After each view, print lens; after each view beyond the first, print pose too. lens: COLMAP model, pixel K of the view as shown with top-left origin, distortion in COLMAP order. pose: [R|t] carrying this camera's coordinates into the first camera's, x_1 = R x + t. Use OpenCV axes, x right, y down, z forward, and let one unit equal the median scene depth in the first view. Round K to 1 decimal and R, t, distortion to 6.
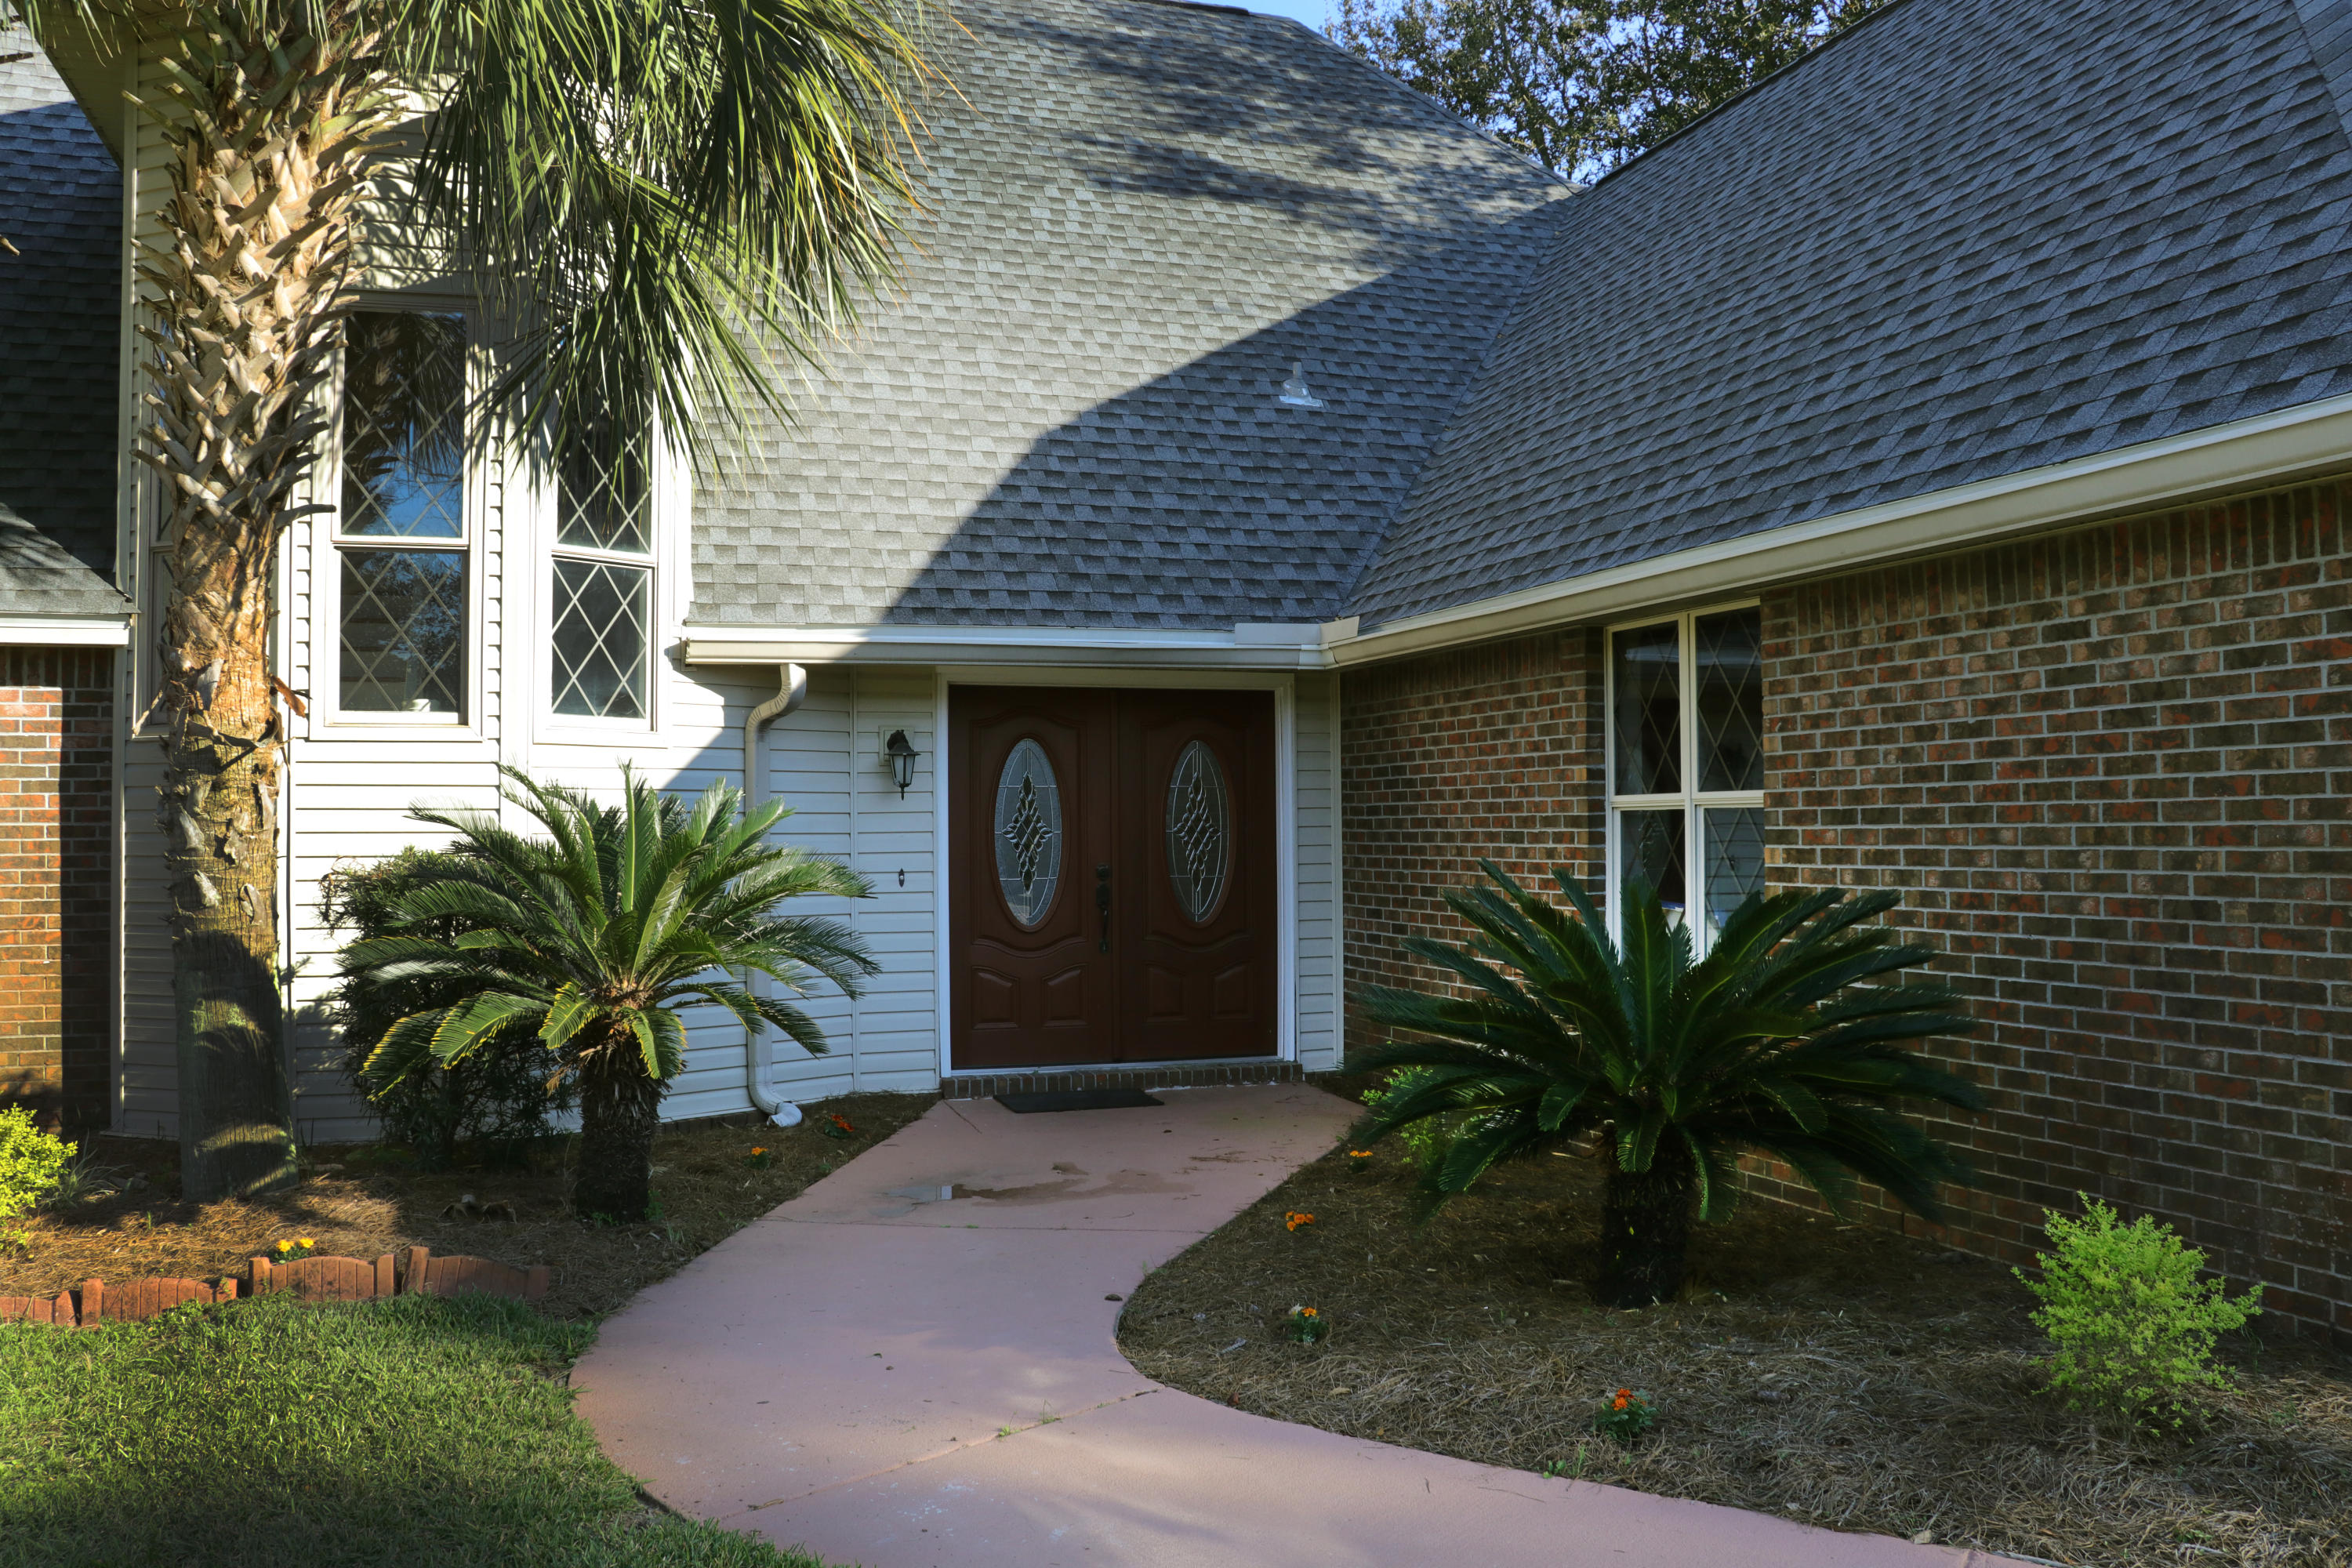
lens RADIAL K [[1968.8, 0, 1184.1], [0, 1968.8, 822.7], [0, 0, 1]] dist [-0.158749, 0.003496]
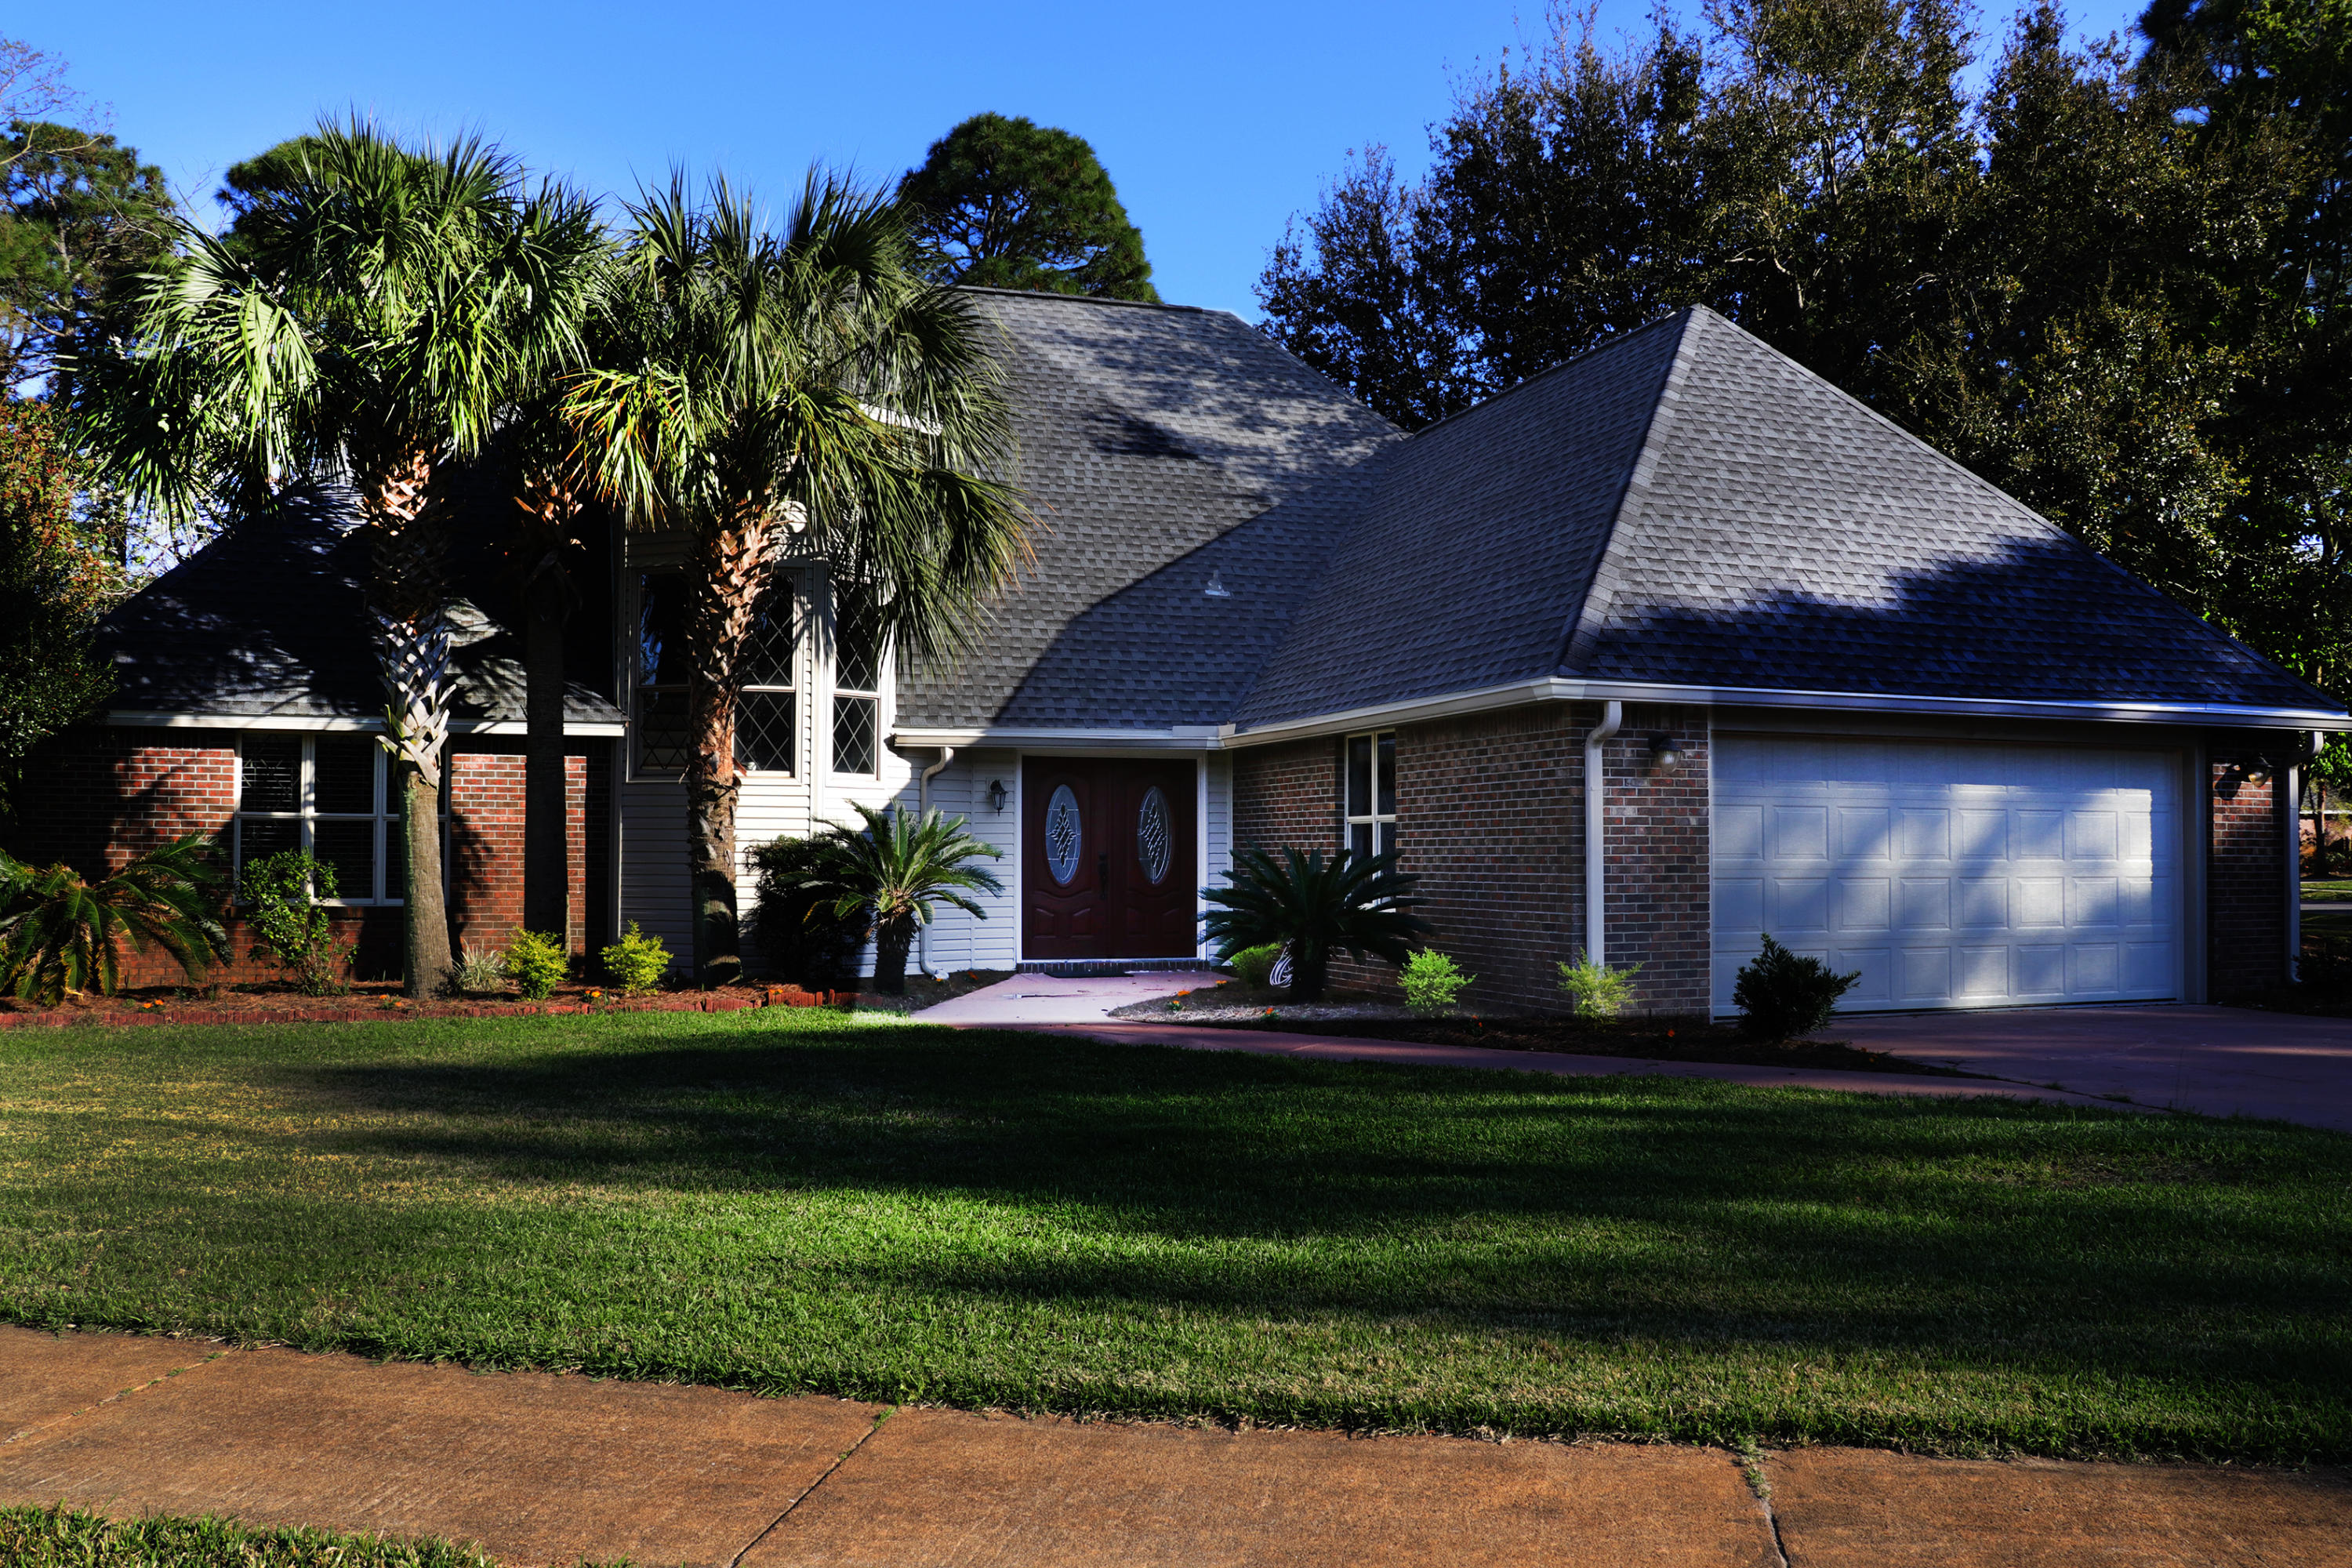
lens RADIAL K [[1951.9, 0, 1176.0], [0, 1951.9, 784.0], [0, 0, 1]] dist [-0.158565, 0.000129]
pose [[0.999957, 0.007646, -0.005172, 0.041637], [-0.007806, 0.999469, -0.031626, 0.016397], [0.004927, 0.031665, 0.999486, -0.958759]]
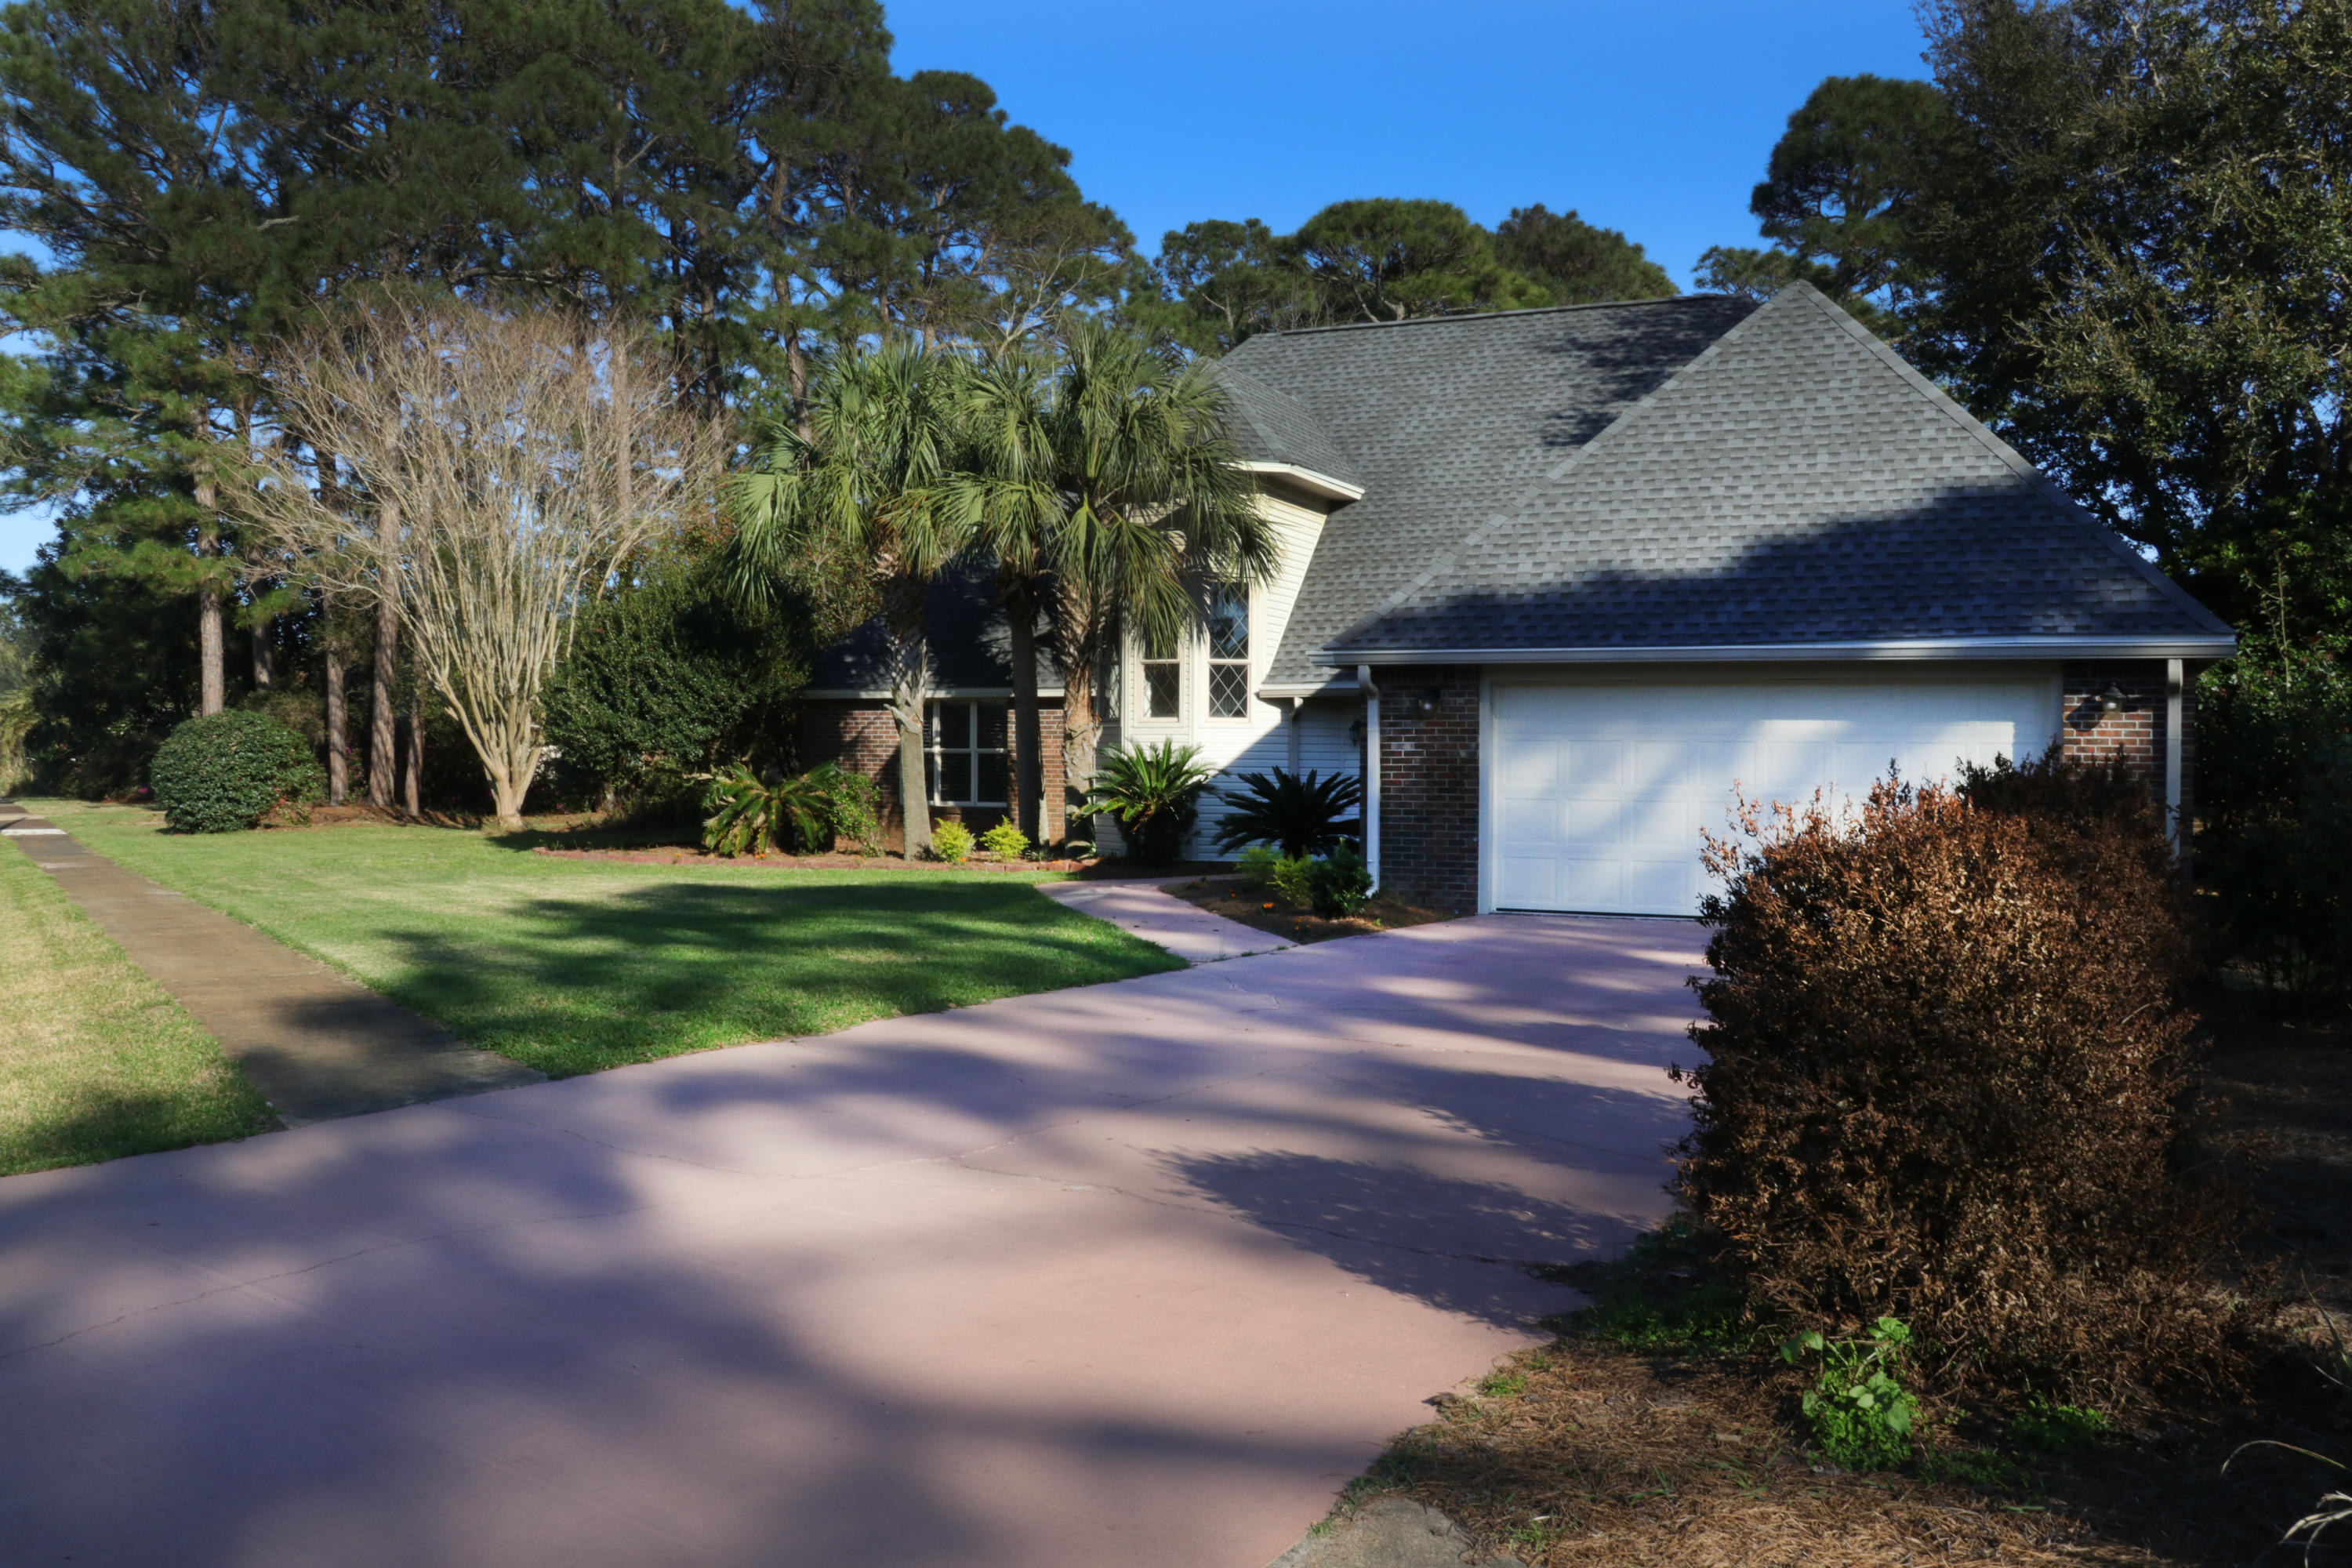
lens RADIAL K [[1968.8, 0, 1184.1], [0, 1968.8, 822.7], [0, 0, 1]] dist [-0.158749, 0.003496]
pose [[0.729306, 0.027867, -0.683620, 1.552659], [-0.003159, 0.999297, 0.037365, -0.008022], [0.684180, -0.025090, 0.728881, -1.105646]]
